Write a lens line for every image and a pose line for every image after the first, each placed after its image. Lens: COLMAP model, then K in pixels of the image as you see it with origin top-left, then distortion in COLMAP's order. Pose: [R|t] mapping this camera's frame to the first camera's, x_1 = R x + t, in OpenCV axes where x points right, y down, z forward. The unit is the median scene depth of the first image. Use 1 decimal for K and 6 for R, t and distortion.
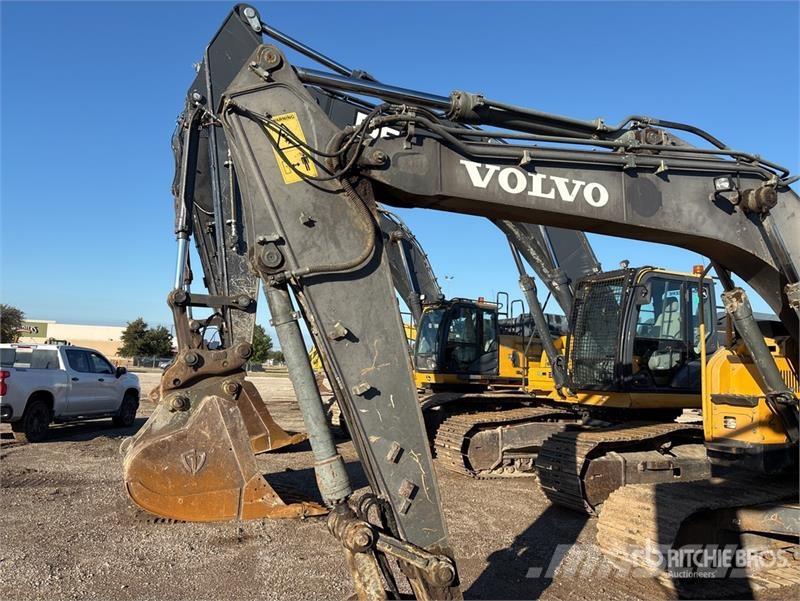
lens RADIAL K [[597.7, 0, 397.5], [0, 597.7, 306.9], [0, 0, 1]] dist [0.046452, -0.064285]
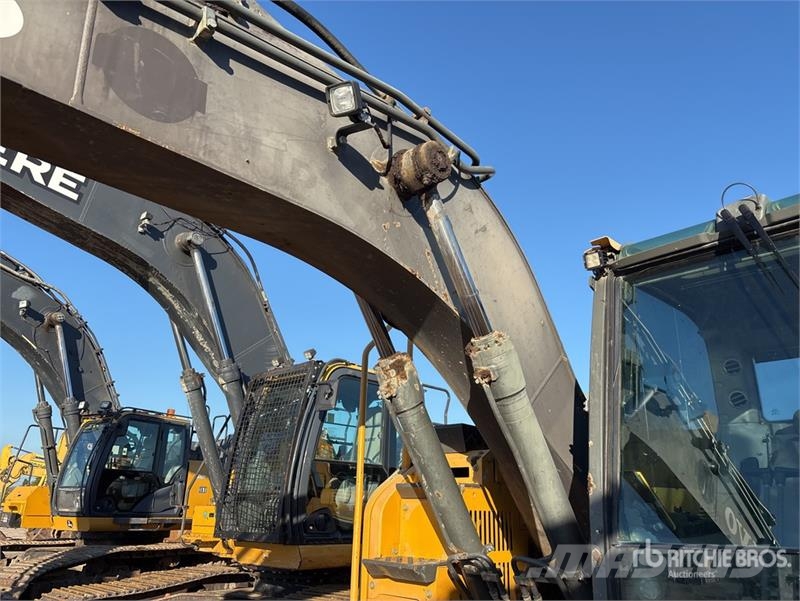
lens RADIAL K [[597.5, 0, 402.2], [0, 597.5, 298.0], [0, 0, 1]] dist [0.049984, -0.061035]
pose [[0.924403, 0.114602, 0.363793, 0.364870], [-0.029552, 0.972446, -0.231246, 0.045368], [-0.380270, 0.203014, 0.902319, 0.501469]]
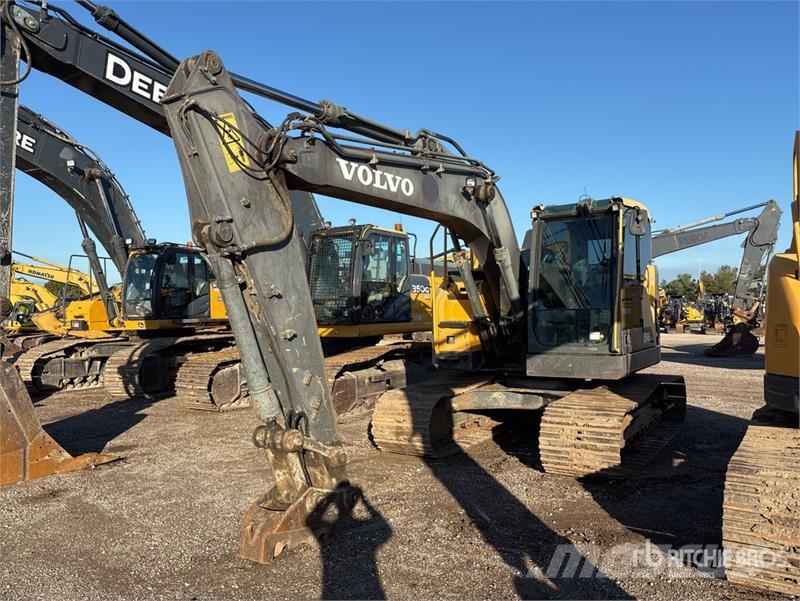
lens RADIAL K [[597.5, 0, 399.5], [0, 597.5, 309.4], [0, 0, 1]] dist [0.045924, -0.063424]
pose [[0.838421, -0.049082, 0.542808, -0.373299], [-0.009318, 0.994500, 0.104318, -0.037583], [-0.544943, -0.092521, 0.833353, -0.154108]]
